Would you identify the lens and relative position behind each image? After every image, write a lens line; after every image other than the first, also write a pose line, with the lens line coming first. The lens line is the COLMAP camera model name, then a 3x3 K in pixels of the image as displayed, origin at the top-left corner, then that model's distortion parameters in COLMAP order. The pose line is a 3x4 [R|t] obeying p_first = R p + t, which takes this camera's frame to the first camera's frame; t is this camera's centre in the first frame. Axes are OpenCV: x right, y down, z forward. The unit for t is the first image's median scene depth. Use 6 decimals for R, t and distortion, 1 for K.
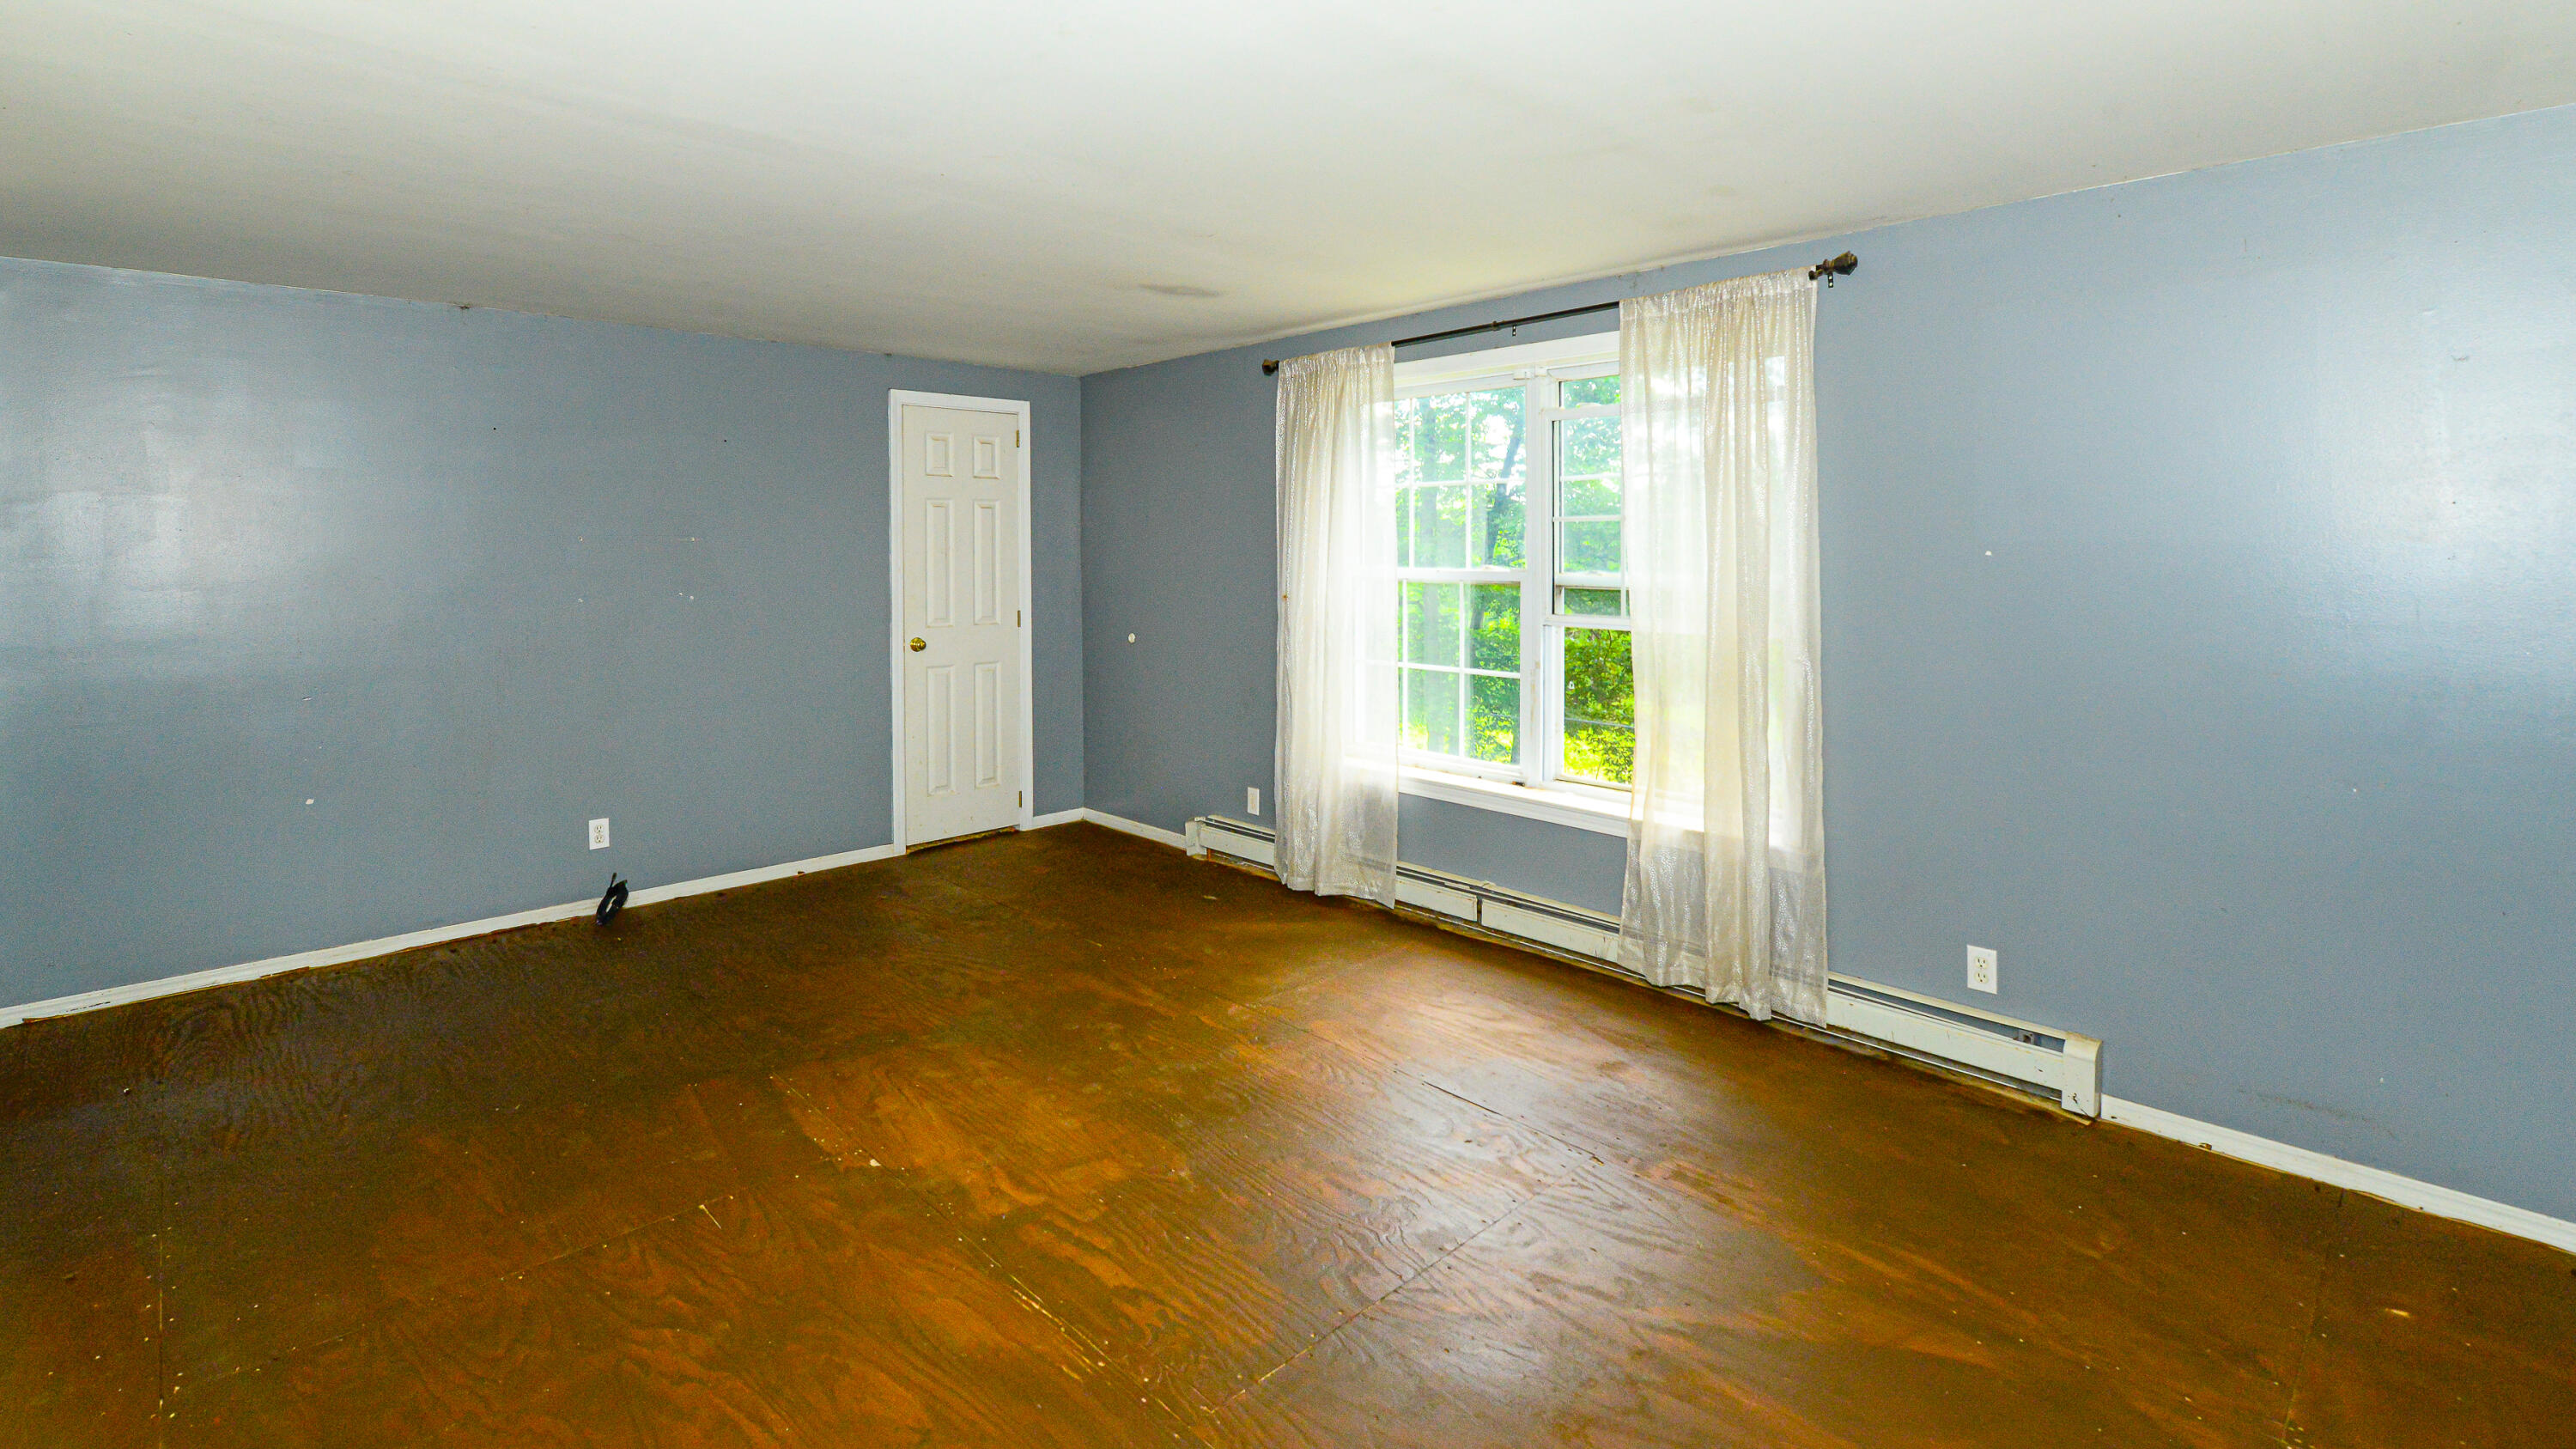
lens RADIAL K [[1174.0, 0, 1278.8], [0, 1174.0, 549.0], [0, 0, 1]] dist [-0.002063, -0.000756]
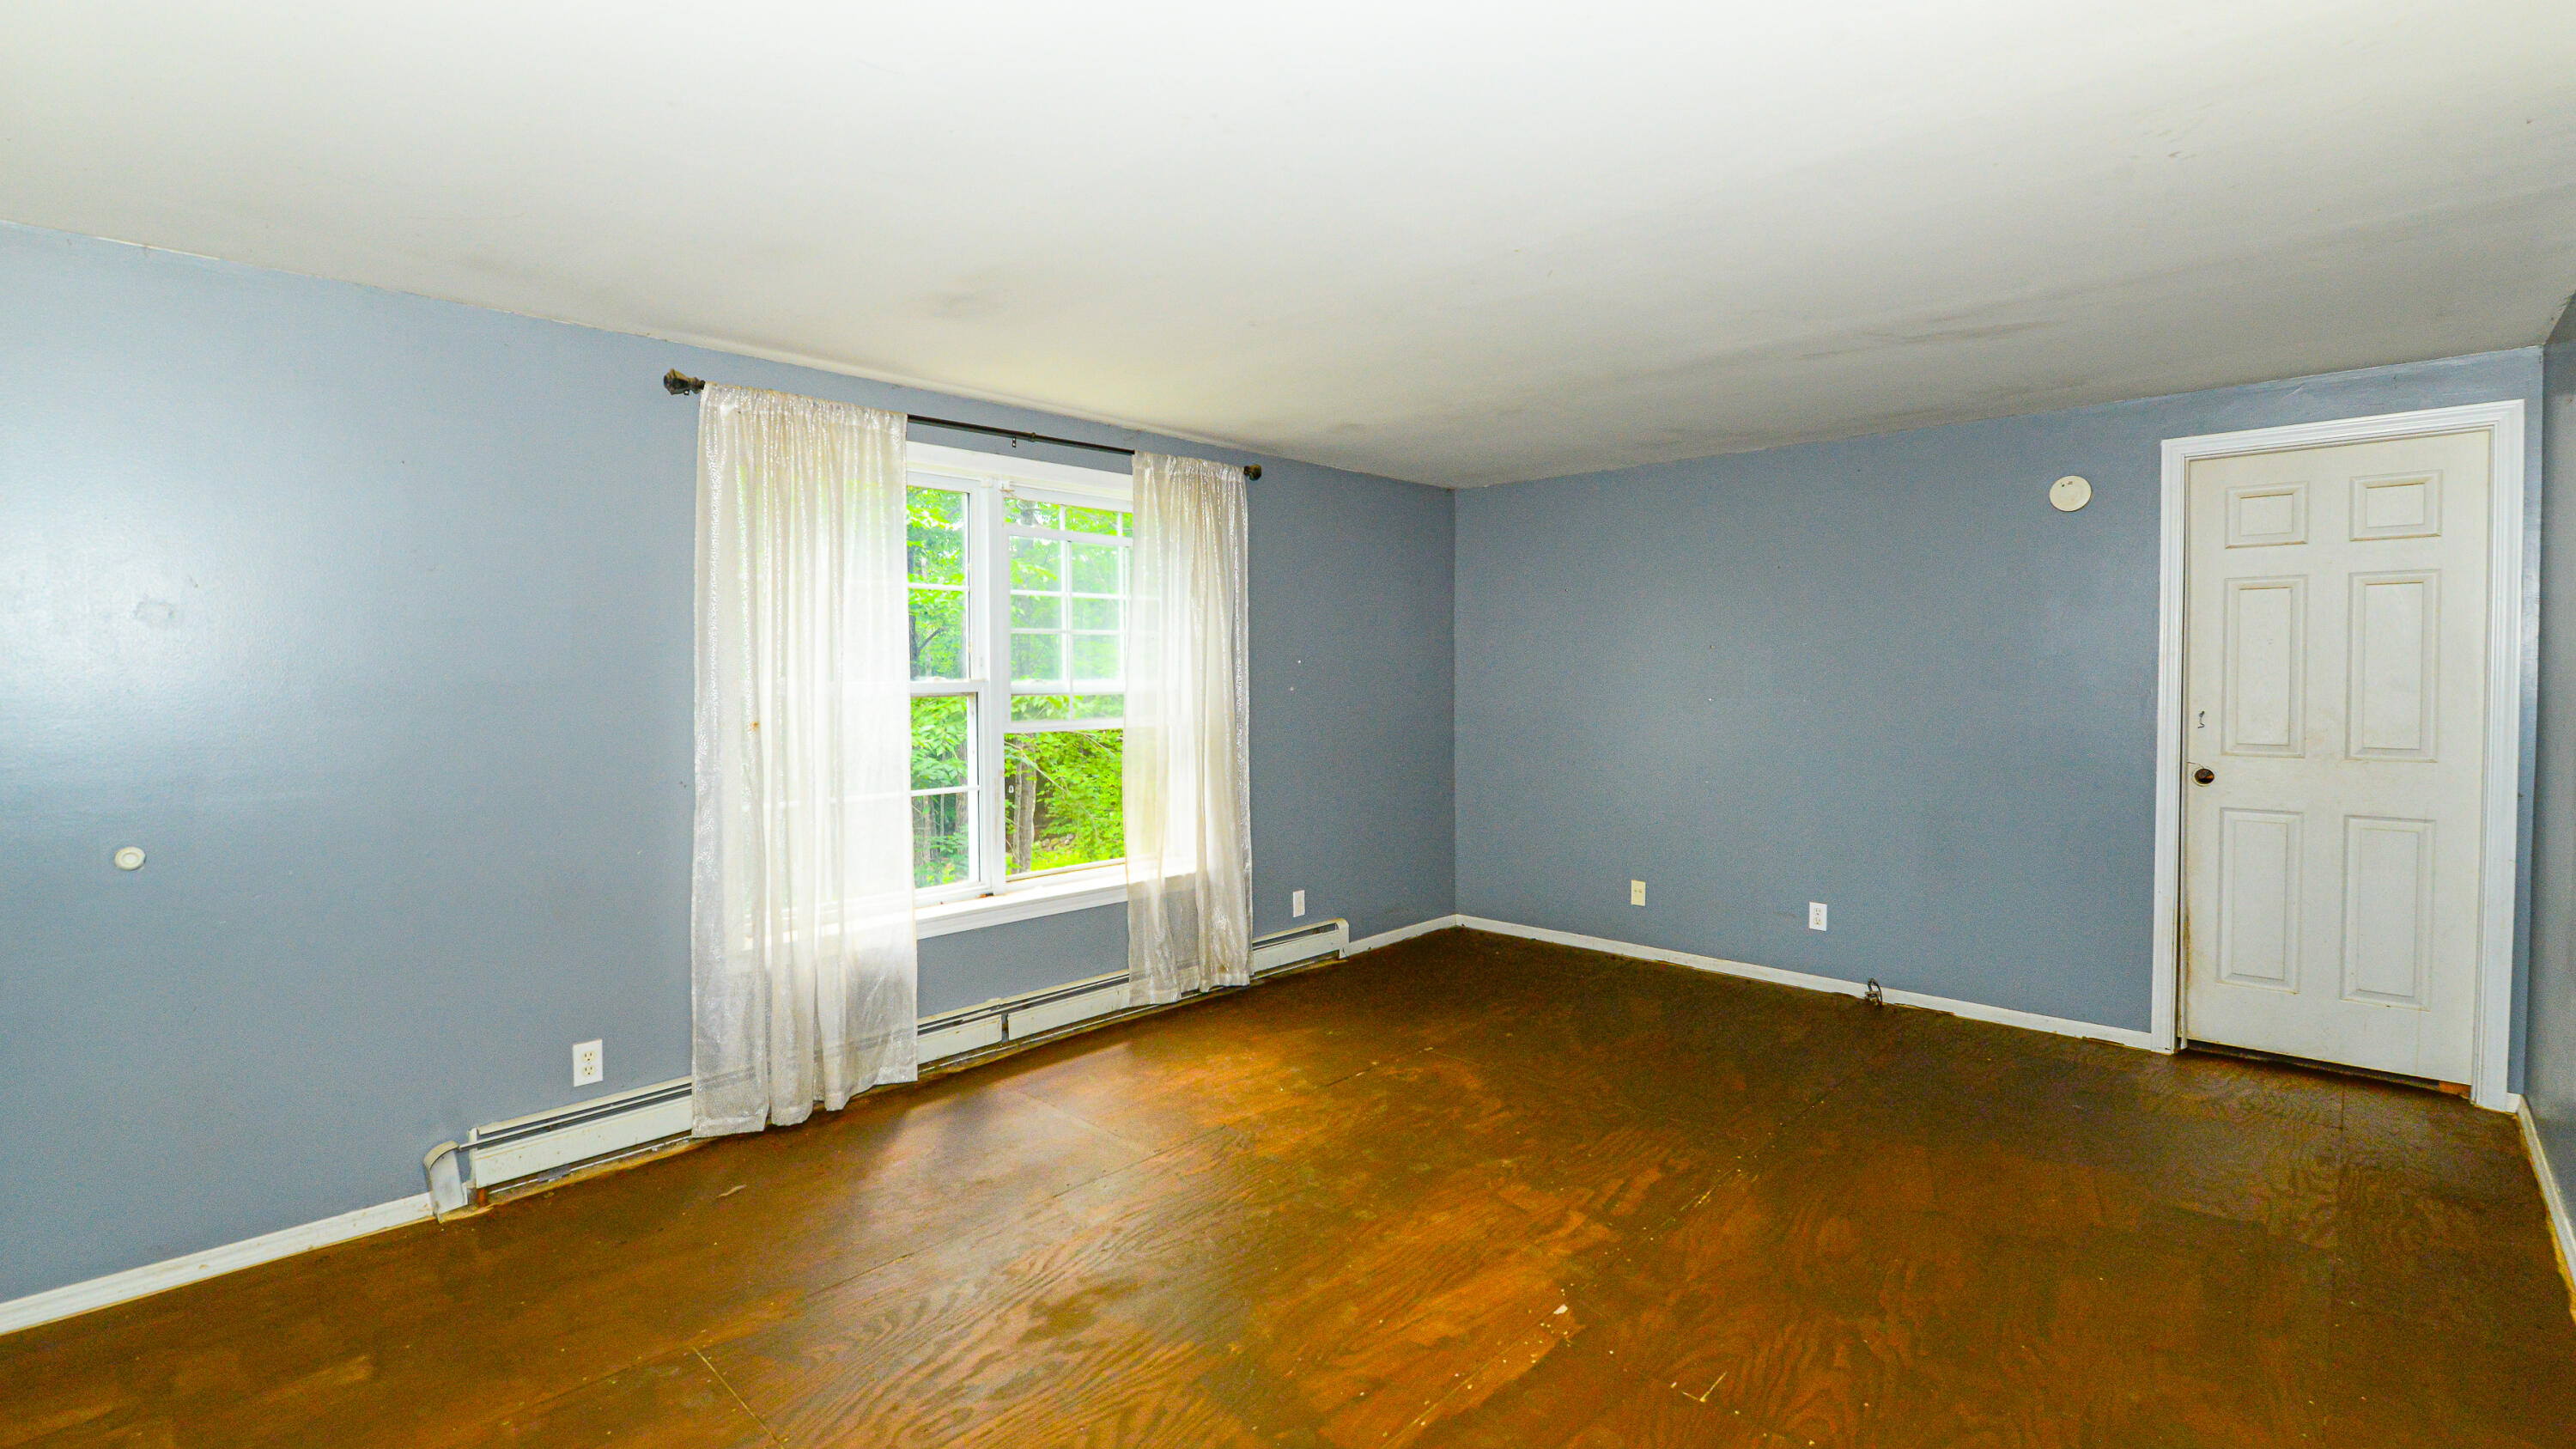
lens RADIAL K [[1126.7, 0, 1288.0], [0, 1126.7, 724.5], [0, 0, 1]] dist [-0.003483, -0.000273]
pose [[-0.043207, -0.049788, 0.997825, -0.764331], [0.007684, 0.998711, 0.050165, 0.007936], [-0.999037, 0.009835, -0.042769, 0.793181]]
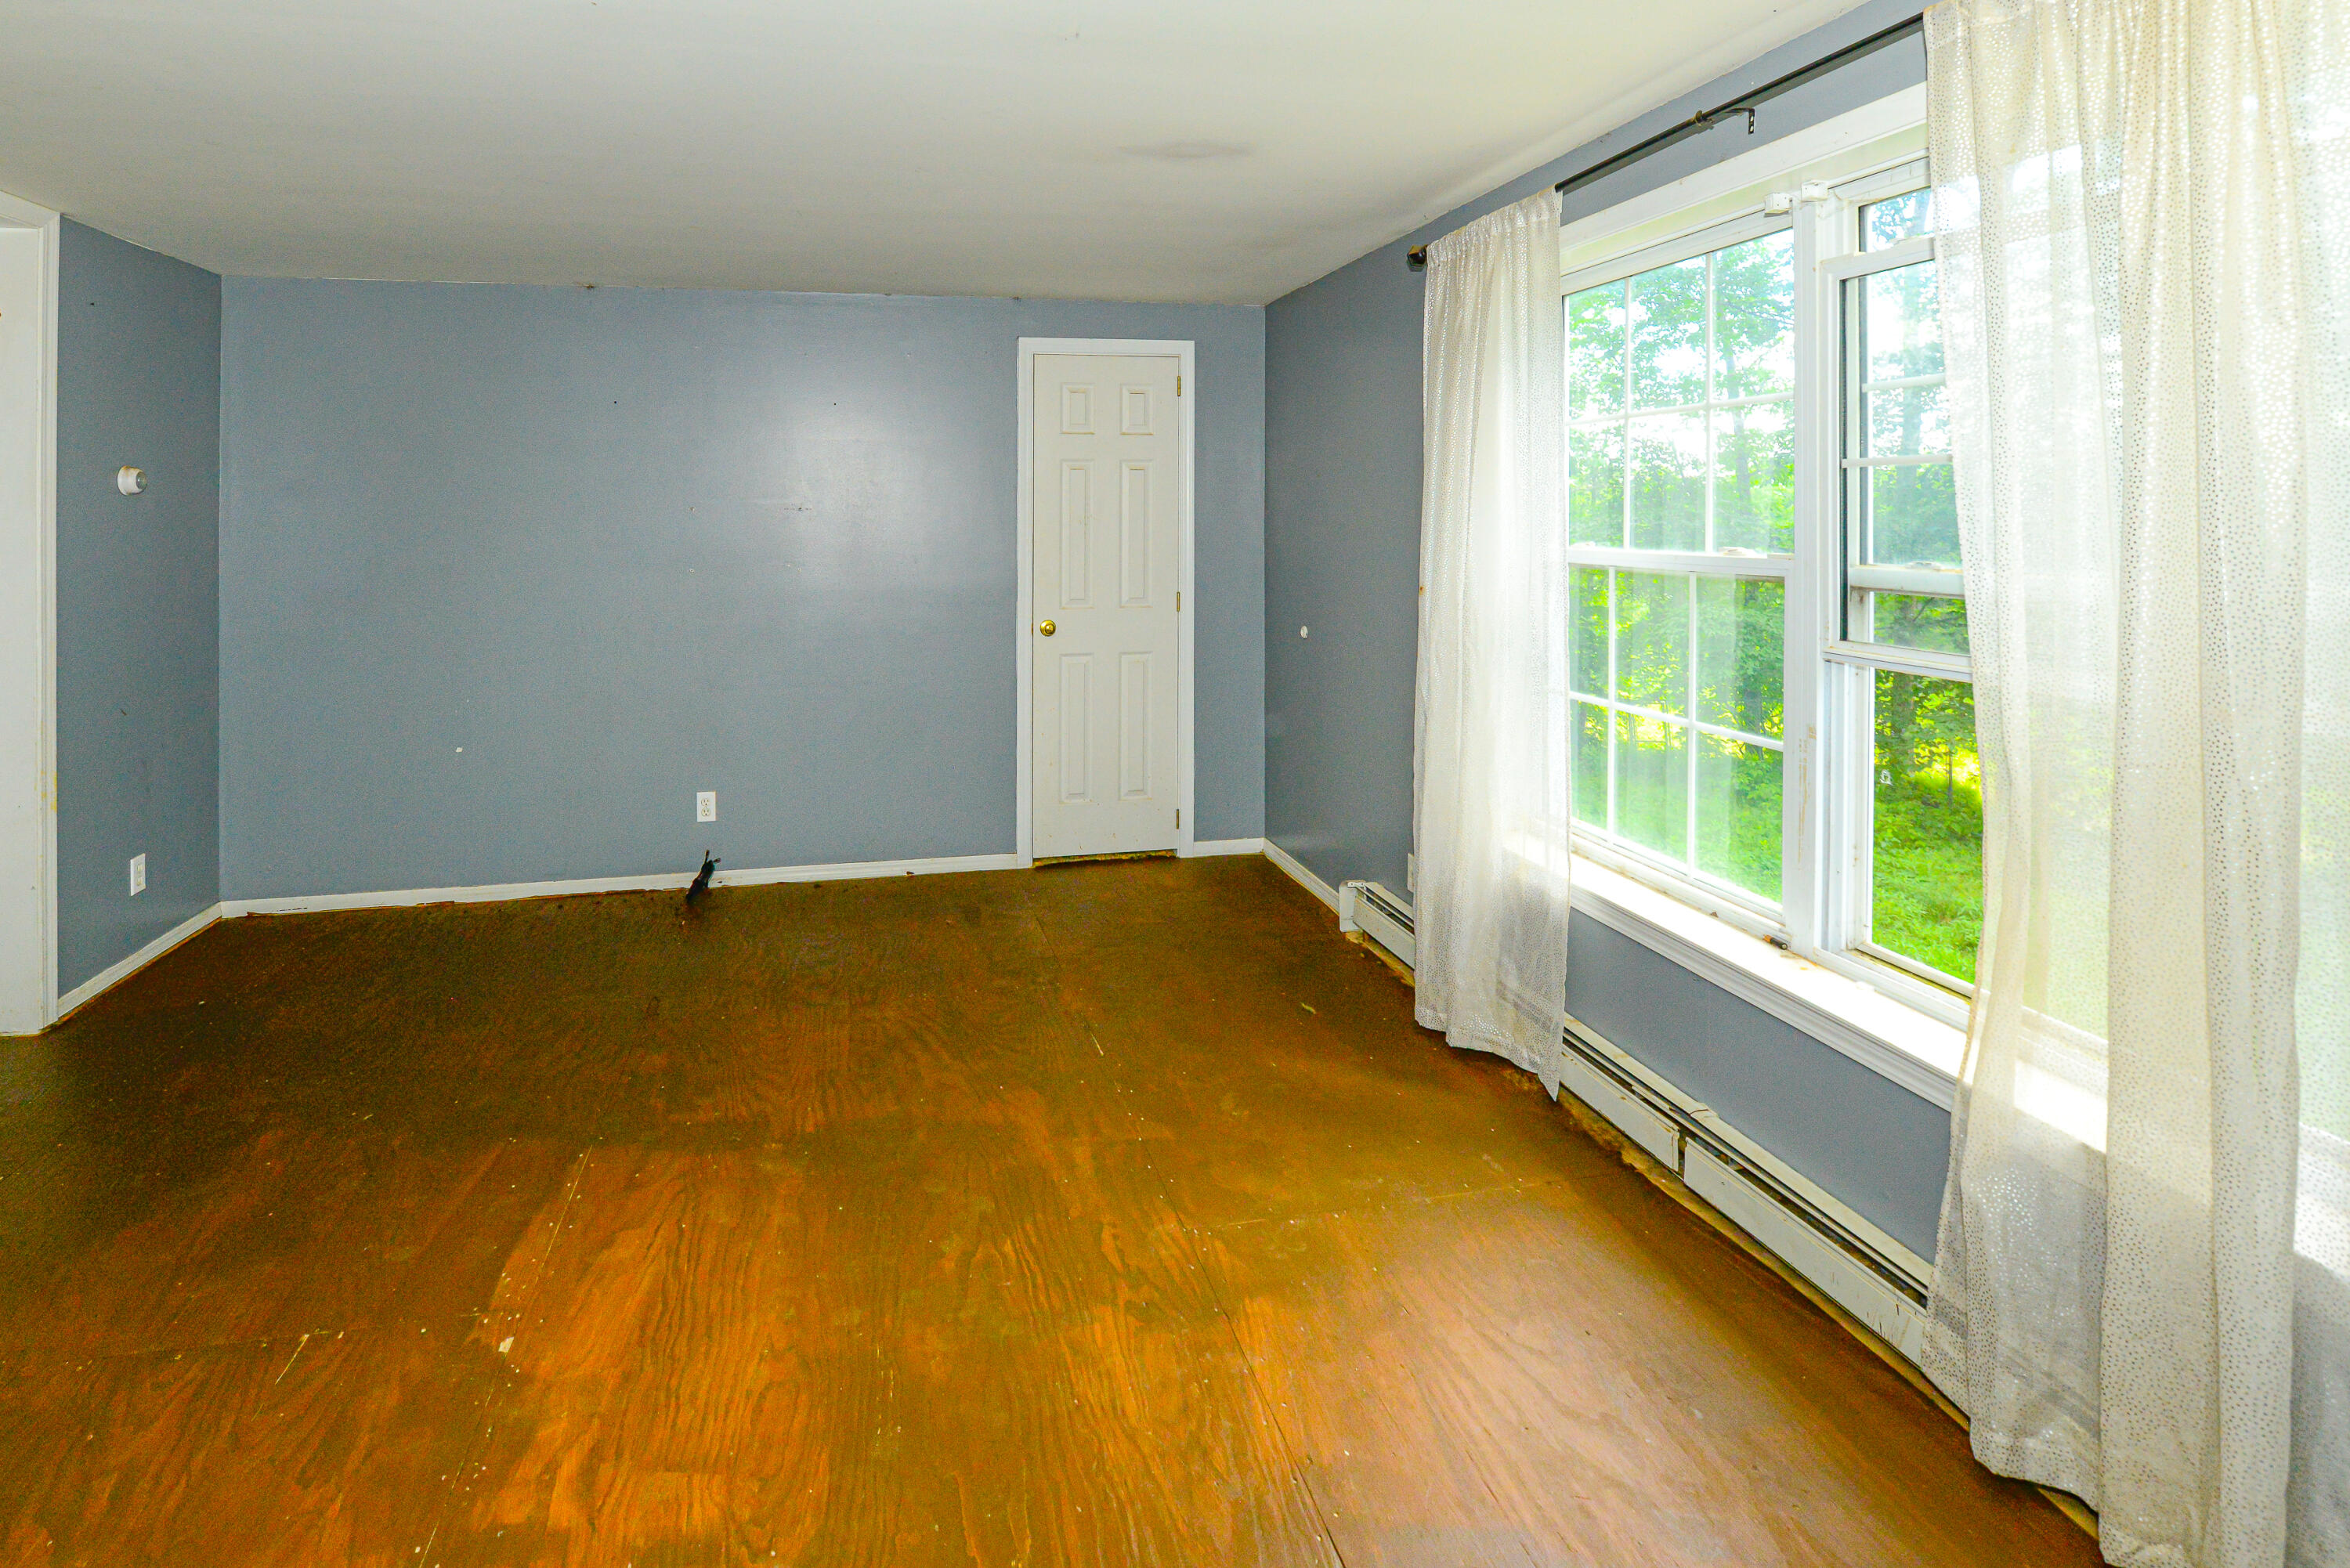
lens RADIAL K [[1163.5, 0, 1068.6], [0, 1163.5, 519.0], [0, 0, 1]] dist [-0.002237, -0.006542]
pose [[0.840413, -0.000754, -0.541946, 0.224420], [0.001817, 0.999997, 0.001426, -0.000969], [0.541943, -0.002183, 0.840412, 0.366291]]
